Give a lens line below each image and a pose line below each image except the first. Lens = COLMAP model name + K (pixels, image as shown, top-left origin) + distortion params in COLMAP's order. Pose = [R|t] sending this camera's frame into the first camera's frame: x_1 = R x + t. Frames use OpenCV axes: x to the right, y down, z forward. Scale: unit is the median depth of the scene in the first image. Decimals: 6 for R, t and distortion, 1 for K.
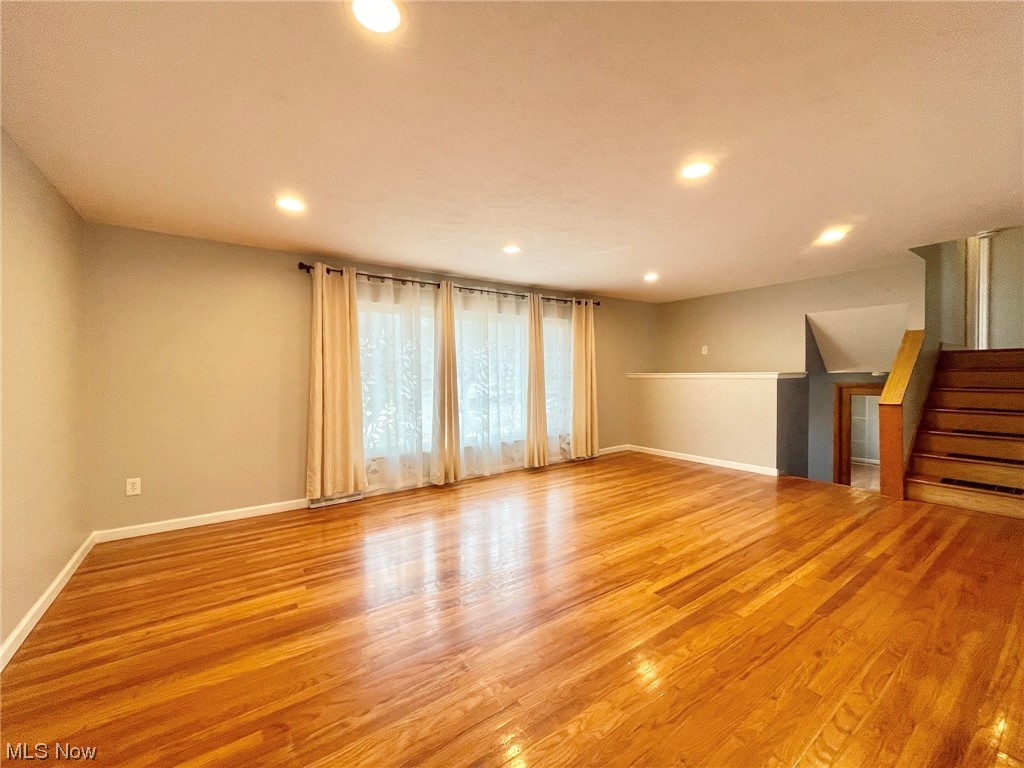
lens RADIAL K [[414.7, 0, 512.2], [0, 414.7, 380.3], [0, 0, 1]] dist [-0.001974, 0.000001]
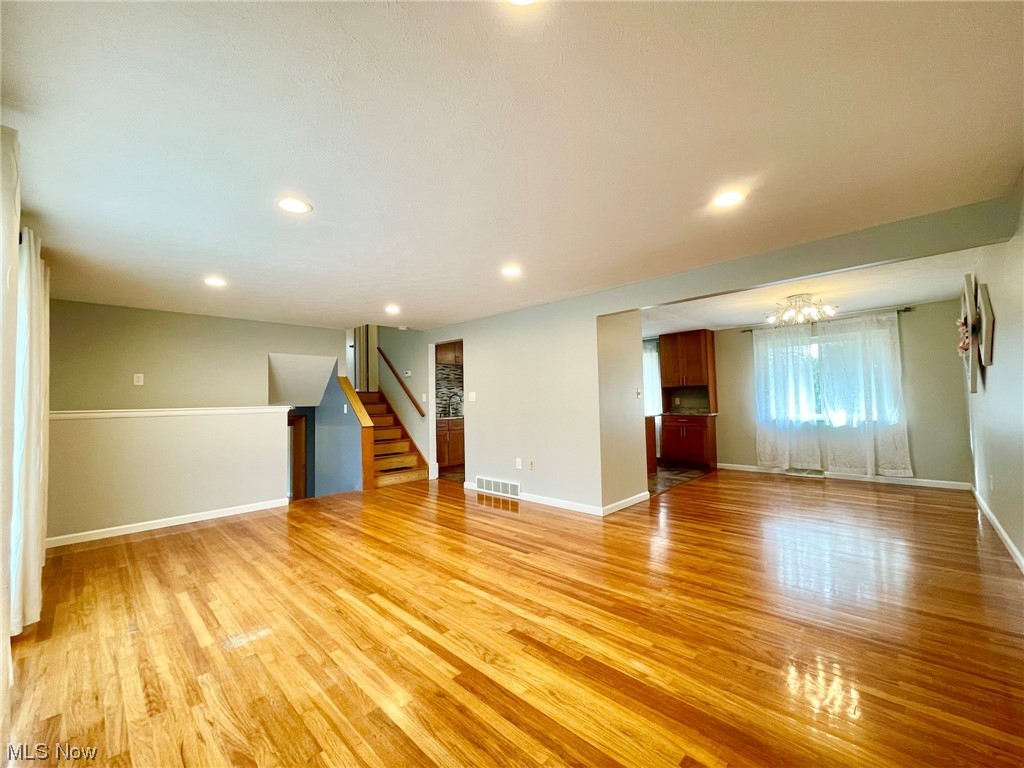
lens RADIAL K [[414.7, 0, 512.2], [0, 414.7, 380.3], [0, 0, 1]] dist [-0.001974, 0.000001]
pose [[-0.184736, 0.061925, 0.980835, -0.659729], [0.041164, 0.997625, -0.055232, -0.002670], [-0.981926, 0.030172, -0.186846, 0.795911]]
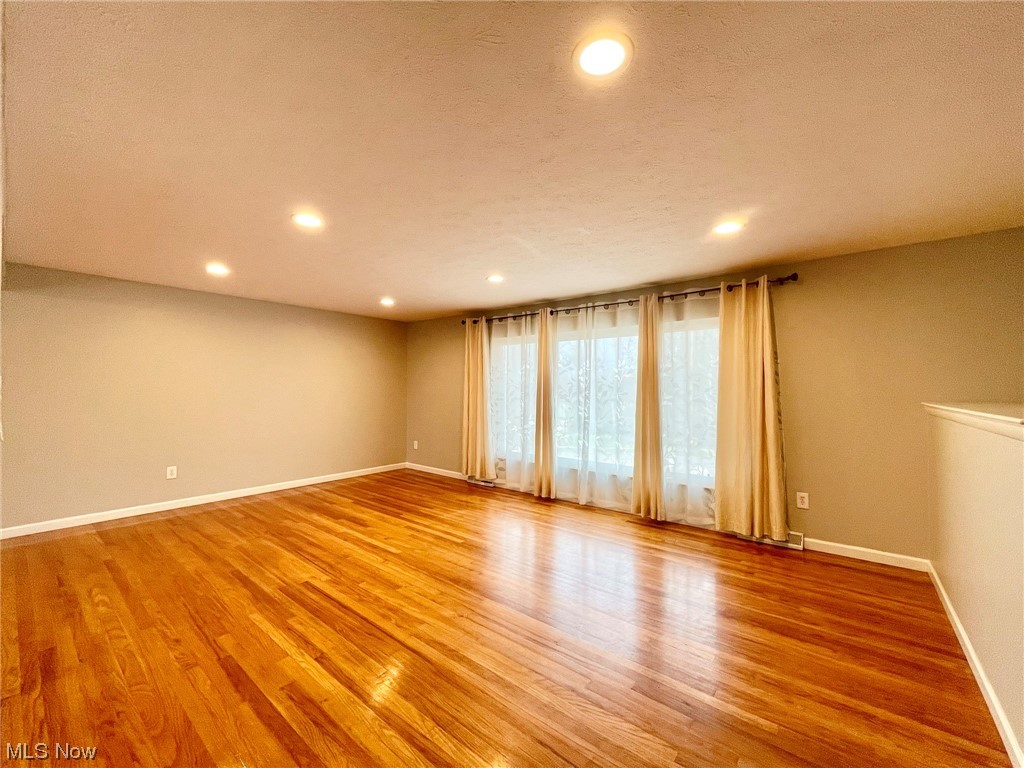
lens RADIAL K [[414.7, 0, 512.2], [0, 414.7, 380.3], [0, 0, 1]] dist [-0.001974, 0.000001]
pose [[0.269297, -0.006431, -0.963036, 1.022482], [-0.023694, 0.999631, -0.013301, -0.042262], [0.962766, 0.026400, 0.269045, 0.756946]]
